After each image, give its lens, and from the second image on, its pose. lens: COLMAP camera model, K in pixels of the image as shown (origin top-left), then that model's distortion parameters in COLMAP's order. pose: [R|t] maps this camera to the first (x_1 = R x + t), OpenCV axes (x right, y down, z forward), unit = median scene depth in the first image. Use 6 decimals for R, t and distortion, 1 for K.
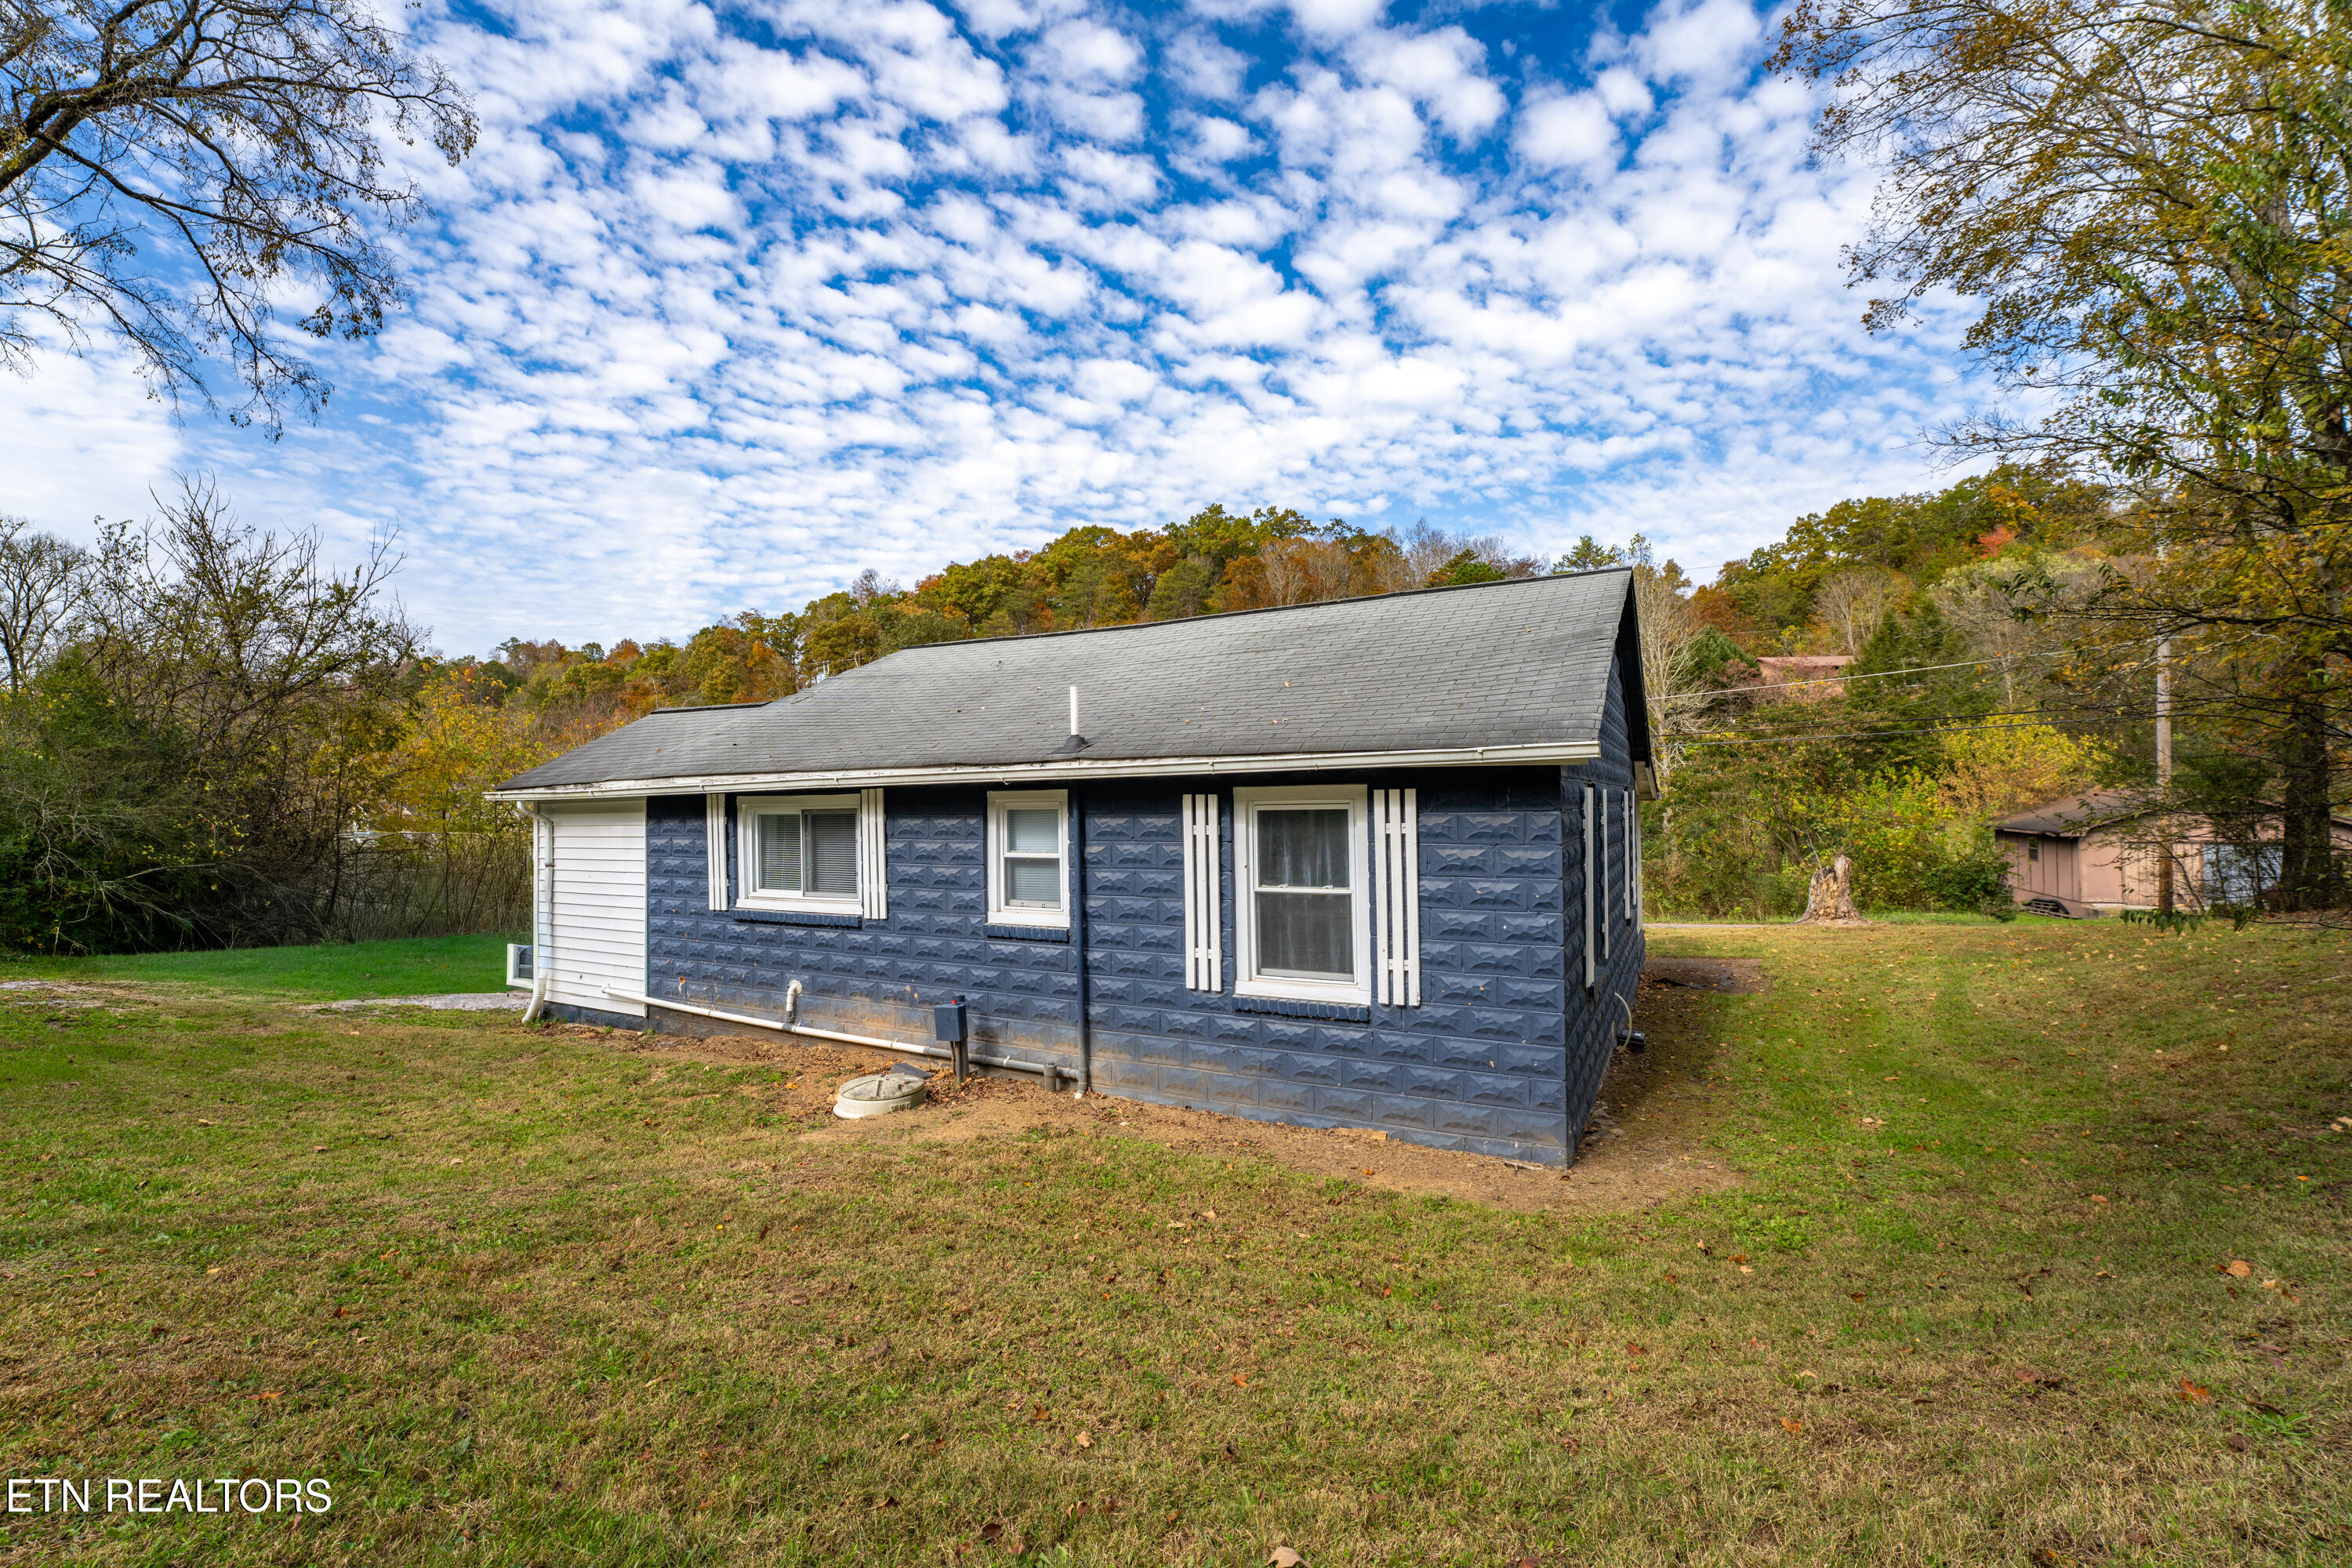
lens RADIAL K [[1072.0, 0, 1176.0], [0, 1072.0, 784.0], [0, 0, 1]] dist [-0.025133, -0.000022]
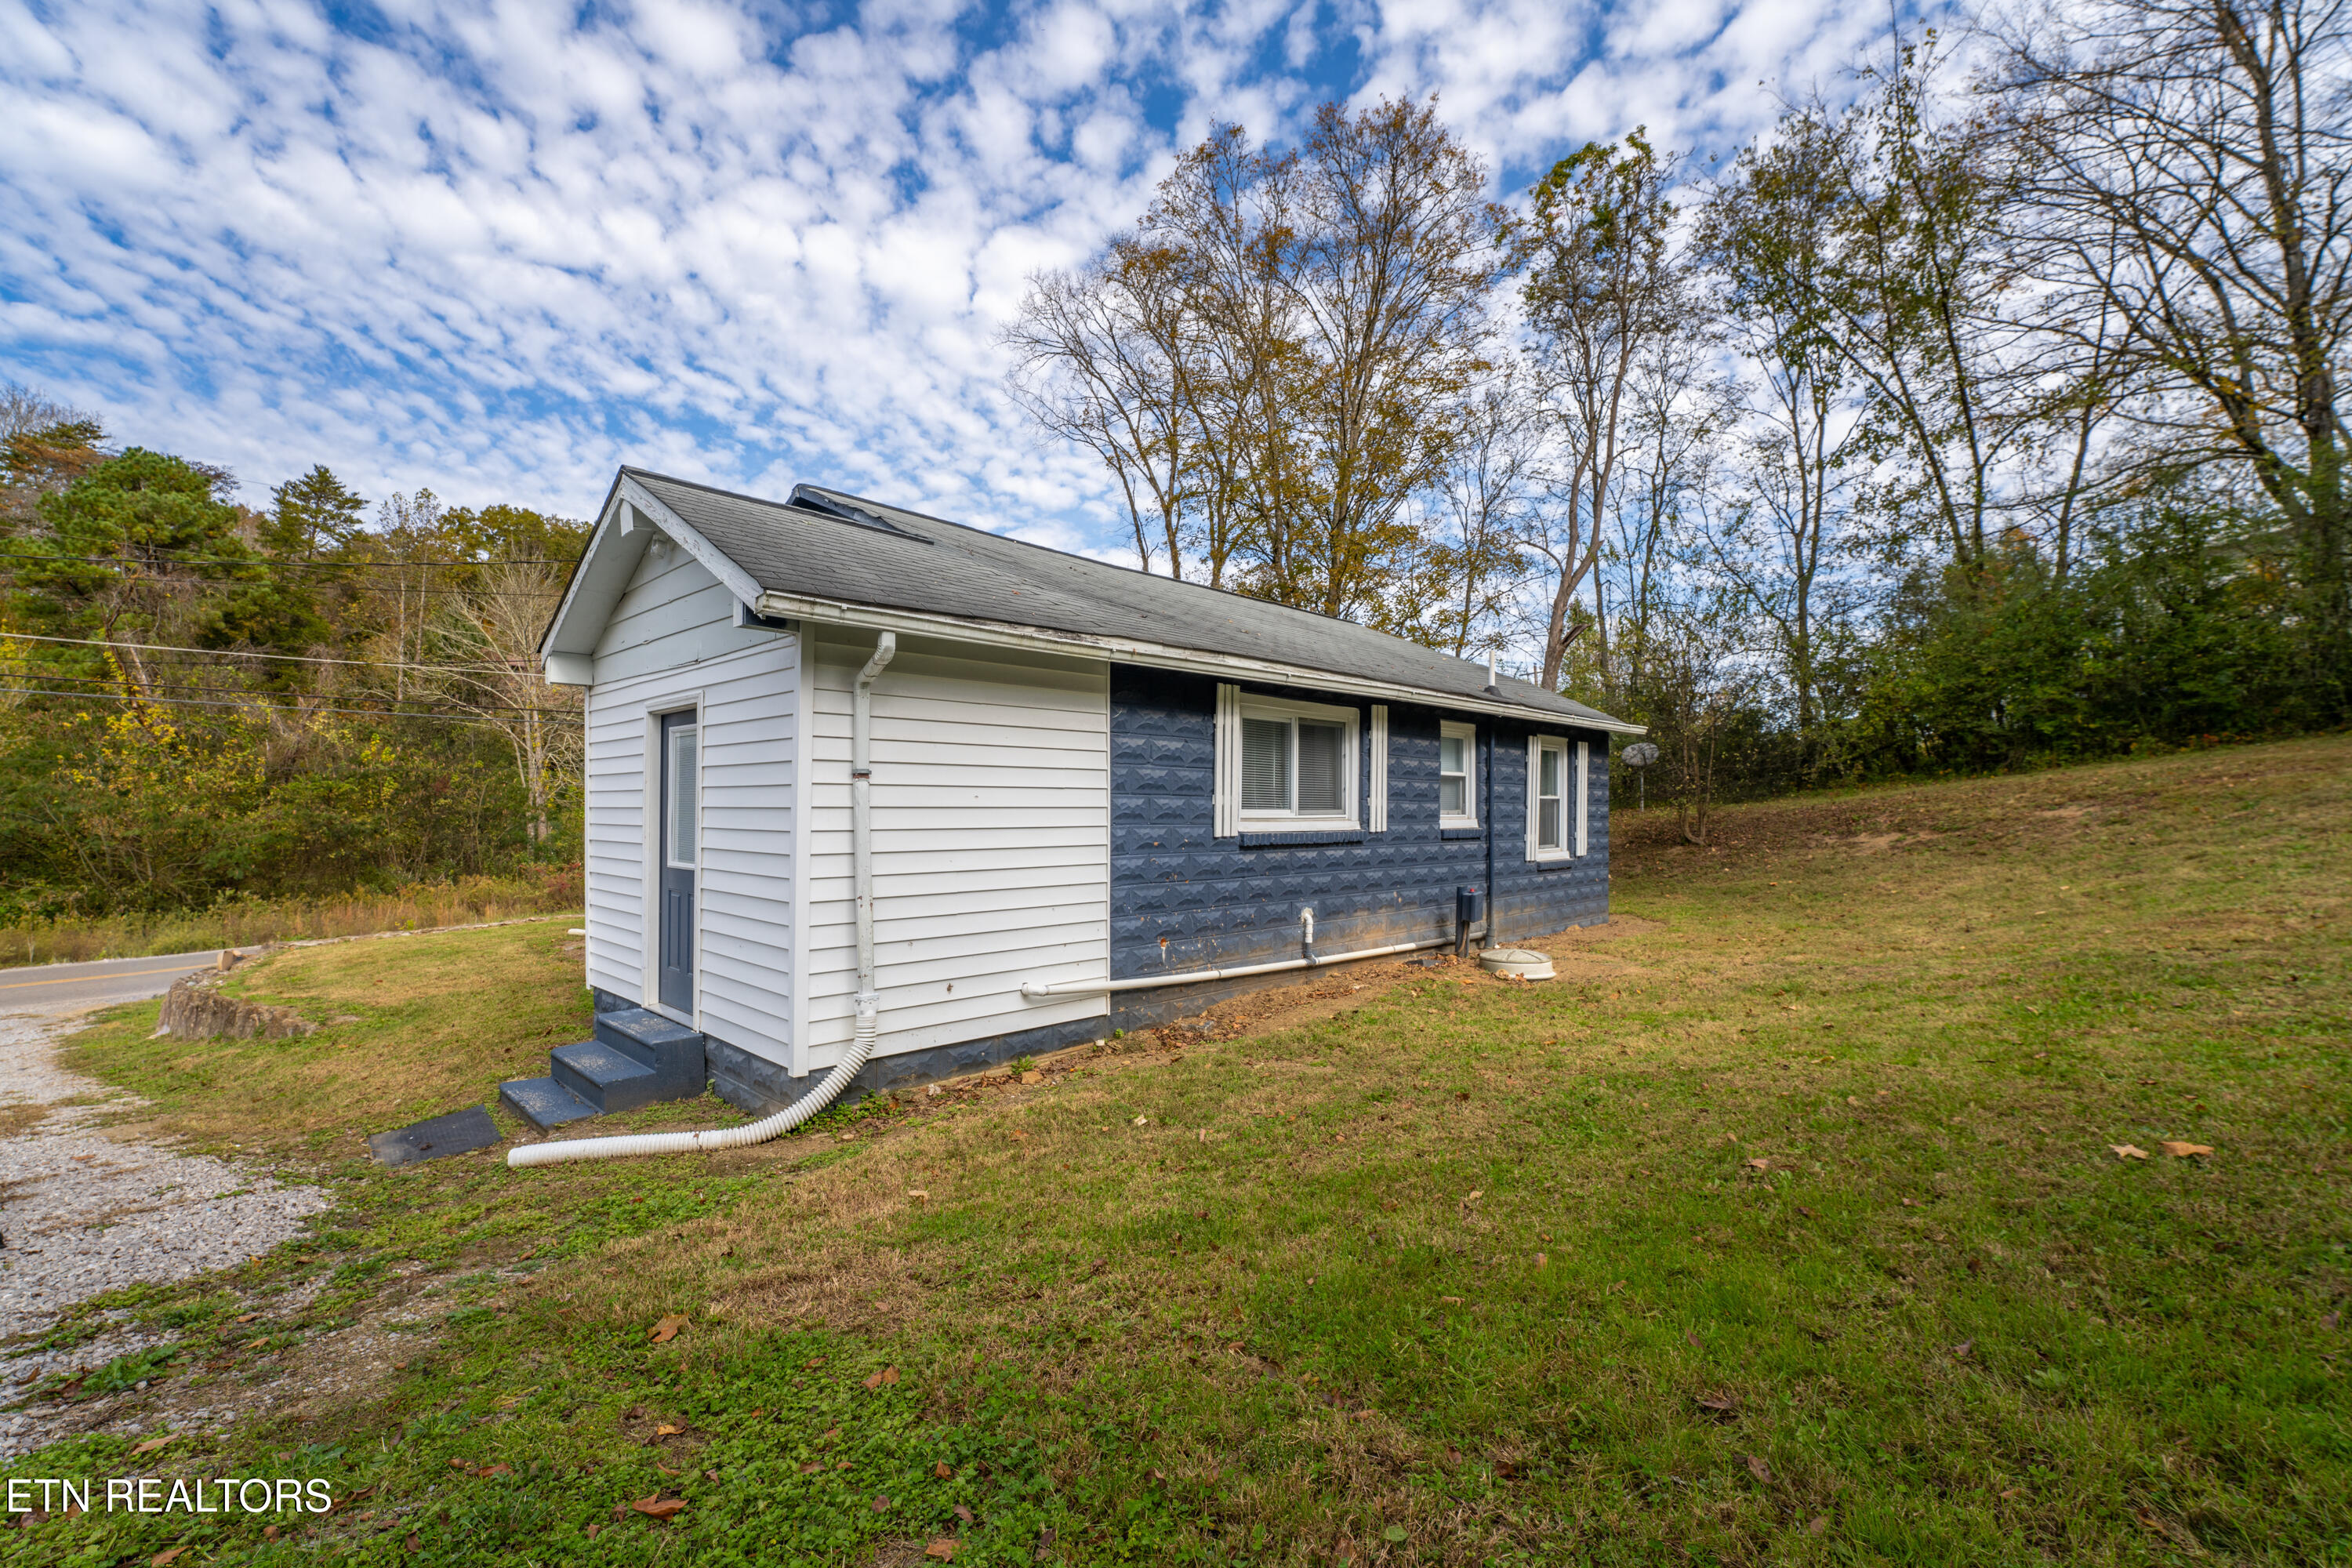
lens RADIAL K [[998.8, 0, 1175.1], [0, 998.8, 803.8], [0, 0, 1]] dist [-0.002870, -0.000430]
pose [[0.237389, 0.016210, 0.971280, -1.105398], [-0.029879, 0.999510, -0.009378, 0.099790], [-0.970955, -0.026795, 0.237756, 0.843915]]
